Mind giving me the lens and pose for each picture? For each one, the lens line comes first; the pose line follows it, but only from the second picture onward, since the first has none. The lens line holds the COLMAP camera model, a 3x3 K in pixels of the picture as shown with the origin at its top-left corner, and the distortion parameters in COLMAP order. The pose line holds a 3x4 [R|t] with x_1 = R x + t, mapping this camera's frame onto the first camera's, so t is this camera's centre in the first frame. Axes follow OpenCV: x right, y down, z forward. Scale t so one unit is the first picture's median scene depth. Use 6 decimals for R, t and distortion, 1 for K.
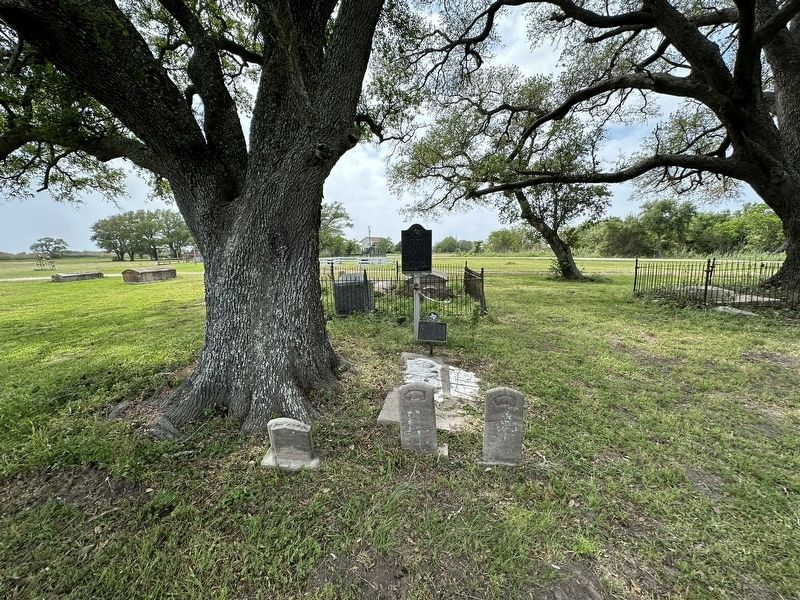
lens RADIAL K [[322.0, 0, 400.0], [0, 322.0, 299.5], [0, 0, 1]] dist [-0.000939, 0.000112]
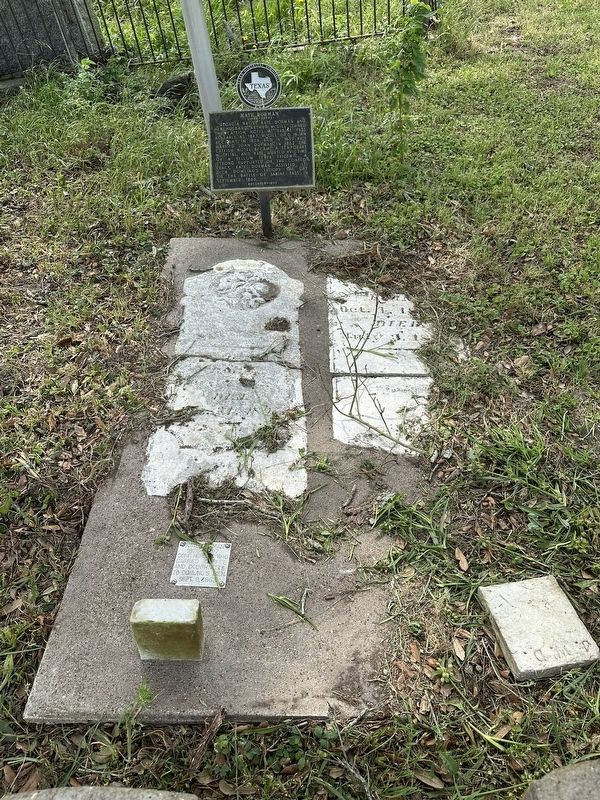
lens RADIAL K [[560.5, 0, 298.2], [0, 560.5, 399.4], [0, 0, 1]] dist [0.009145, -0.001877]
pose [[0.989791, -0.141353, 0.018261, 0.104444], [0.101523, 0.789145, 0.605758, -0.027344], [-0.100037, -0.597720, 0.795439, 0.539149]]
